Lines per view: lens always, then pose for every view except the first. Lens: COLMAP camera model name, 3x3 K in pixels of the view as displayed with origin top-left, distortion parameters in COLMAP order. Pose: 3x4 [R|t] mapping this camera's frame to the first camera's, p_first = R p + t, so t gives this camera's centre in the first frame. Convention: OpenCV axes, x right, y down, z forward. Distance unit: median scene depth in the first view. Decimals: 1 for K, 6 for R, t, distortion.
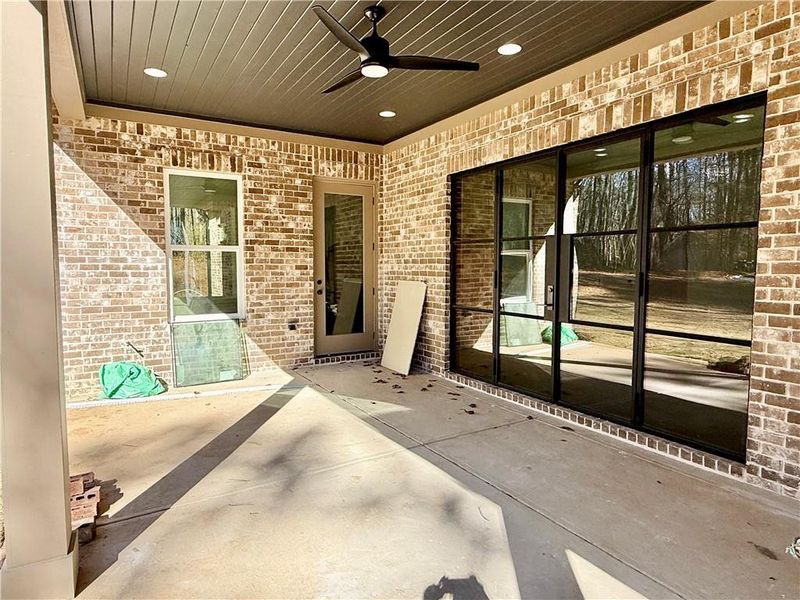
lens RADIAL K [[474.4, 0, 399.8], [0, 474.4, 300.7], [0, 0, 1]] dist [0.003140, -0.002484]
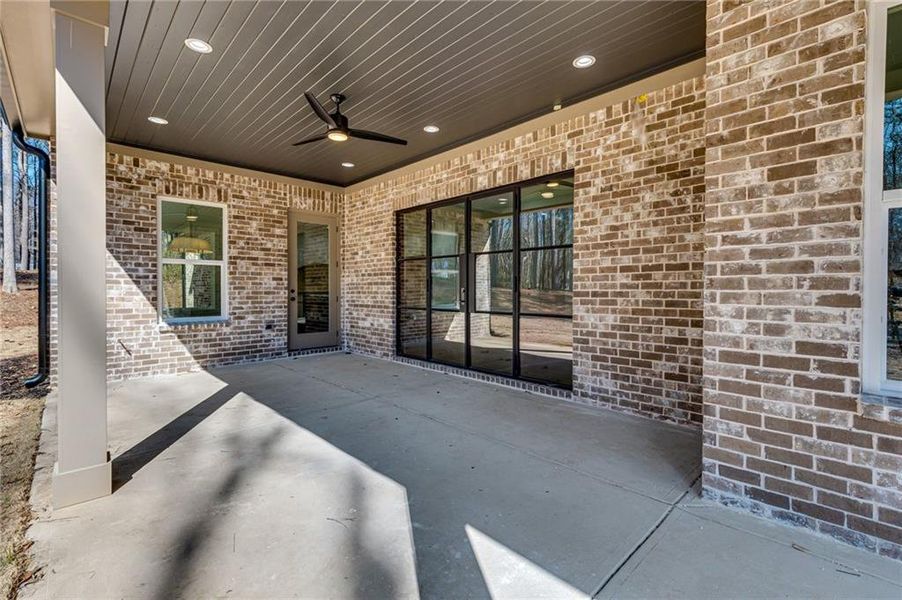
lens RADIAL K [[406.0, 0, 453.5], [0, 406.0, 295.7], [0, 0, 1]] dist [0.005671, -0.000014]
pose [[0.975048, -0.002428, 0.221980, 0.009352], [0.016875, 0.997858, -0.063208, 0.056478], [-0.221351, 0.065376, 0.973000, -0.166647]]
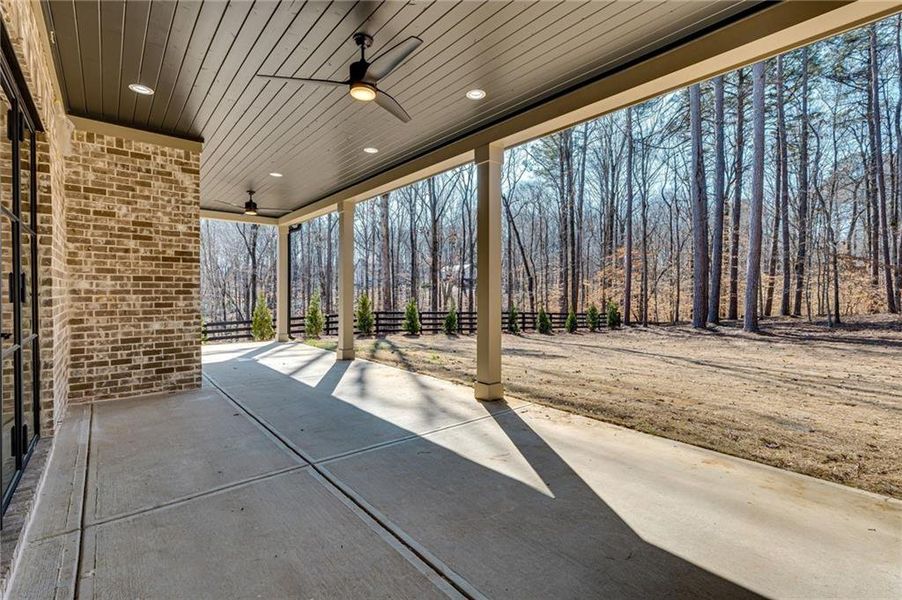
lens RADIAL K [[406.0, 0, 449.6], [0, 406.0, 300.3], [0, 0, 1]] dist [0.005671, -0.000014]
pose [[-0.985857, 0.000887, -0.167584, -0.035372], [-0.012983, 0.996577, 0.081646, -0.217382], [0.167082, 0.082667, -0.982471, 2.593308]]
